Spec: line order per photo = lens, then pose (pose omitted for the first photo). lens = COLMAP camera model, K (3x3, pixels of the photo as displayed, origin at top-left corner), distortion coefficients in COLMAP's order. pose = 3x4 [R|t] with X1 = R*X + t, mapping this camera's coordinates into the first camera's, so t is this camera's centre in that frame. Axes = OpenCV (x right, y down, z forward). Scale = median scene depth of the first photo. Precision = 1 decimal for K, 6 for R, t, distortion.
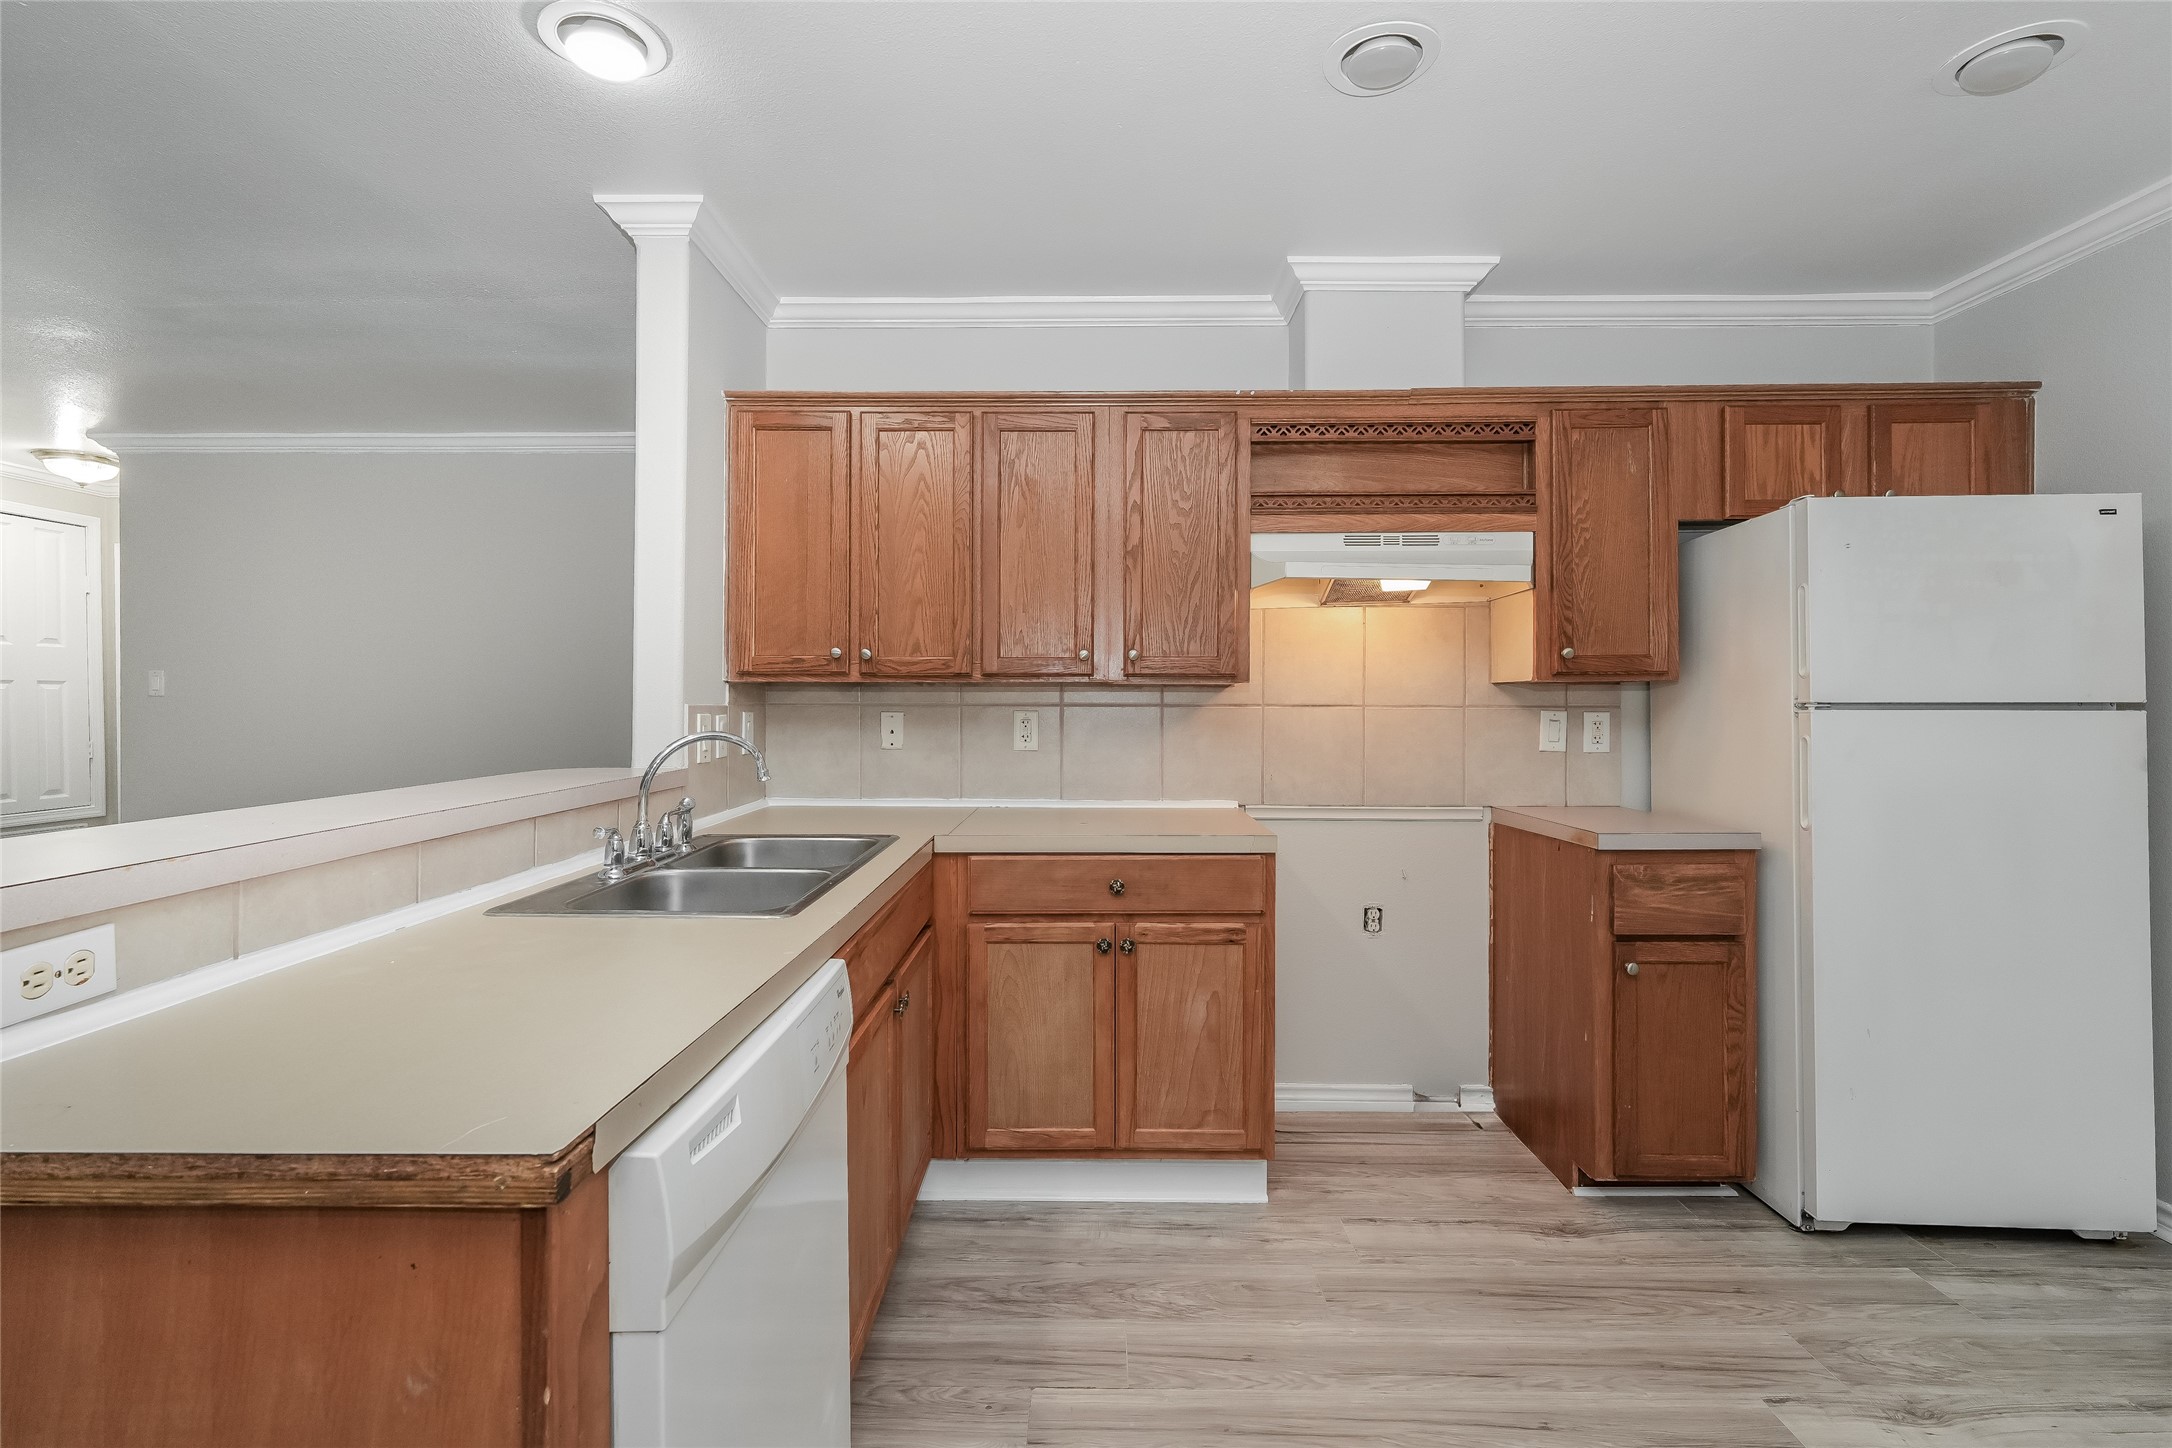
lens RADIAL K [[971.2, 0, 1082.3], [0, 971.2, 712.6], [0, 0, 1]] dist [-0.000527, 0.000194]
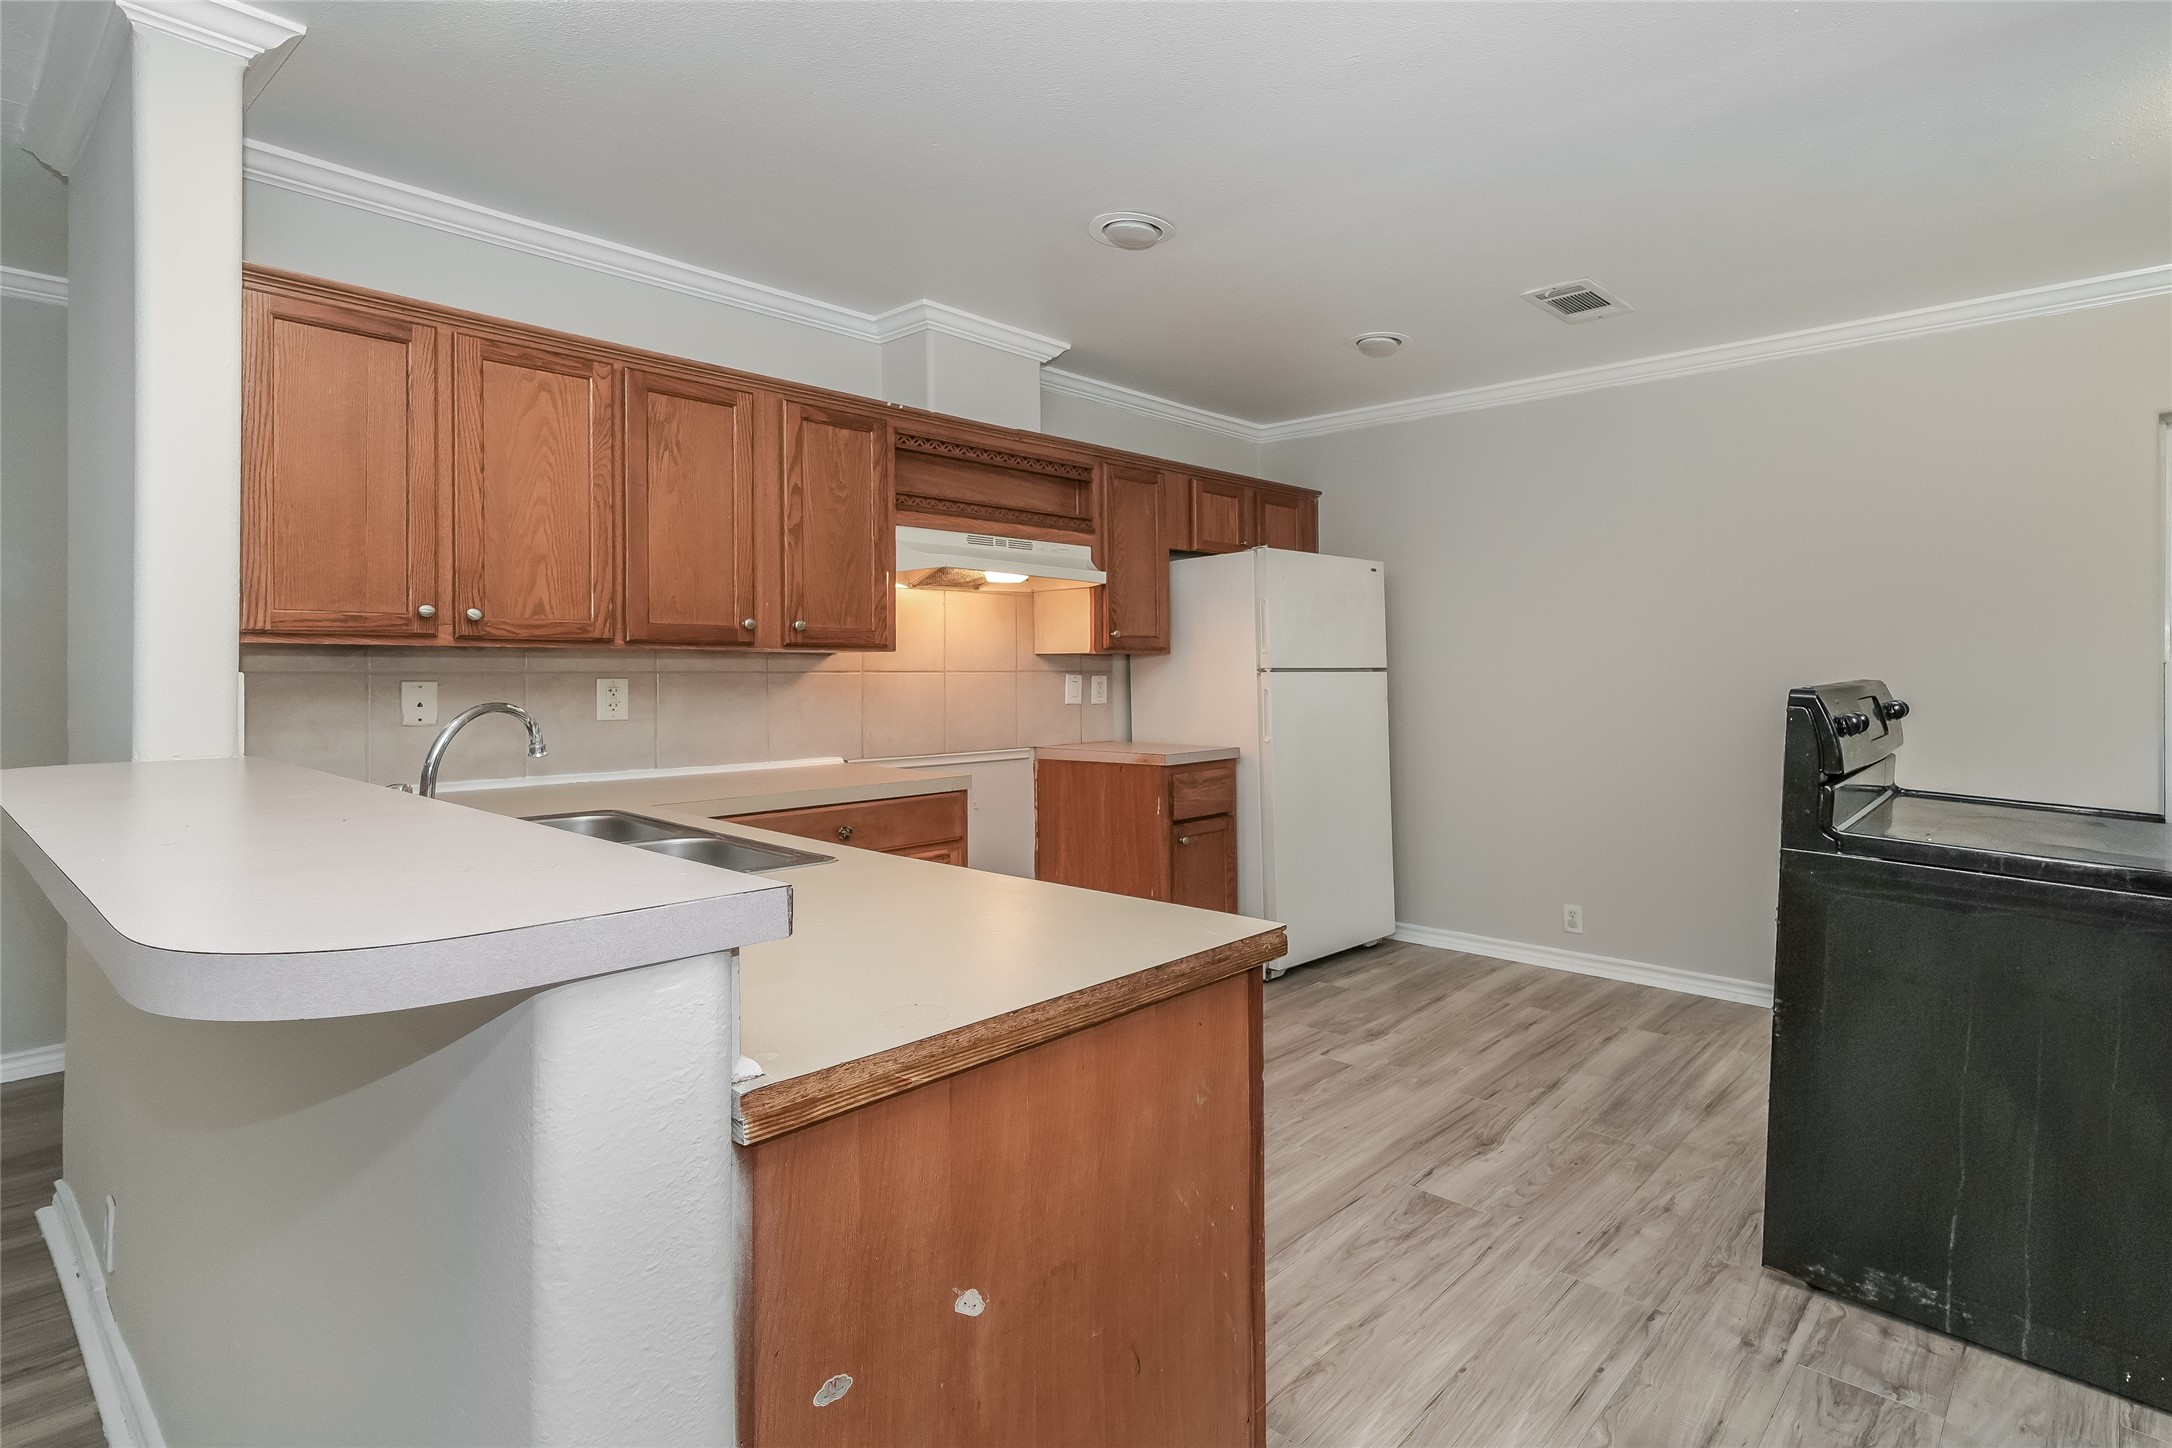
lens RADIAL K [[966.5, 0, 1087.0], [0, 966.5, 673.0], [0, 0, 1]] dist [0.002458, 0.000086]
pose [[0.724245, -0.004685, 0.689527, -0.471717], [0.009449, 0.999950, -0.003130, 0.000263], [-0.689478, 0.008782, 0.724254, -0.004854]]
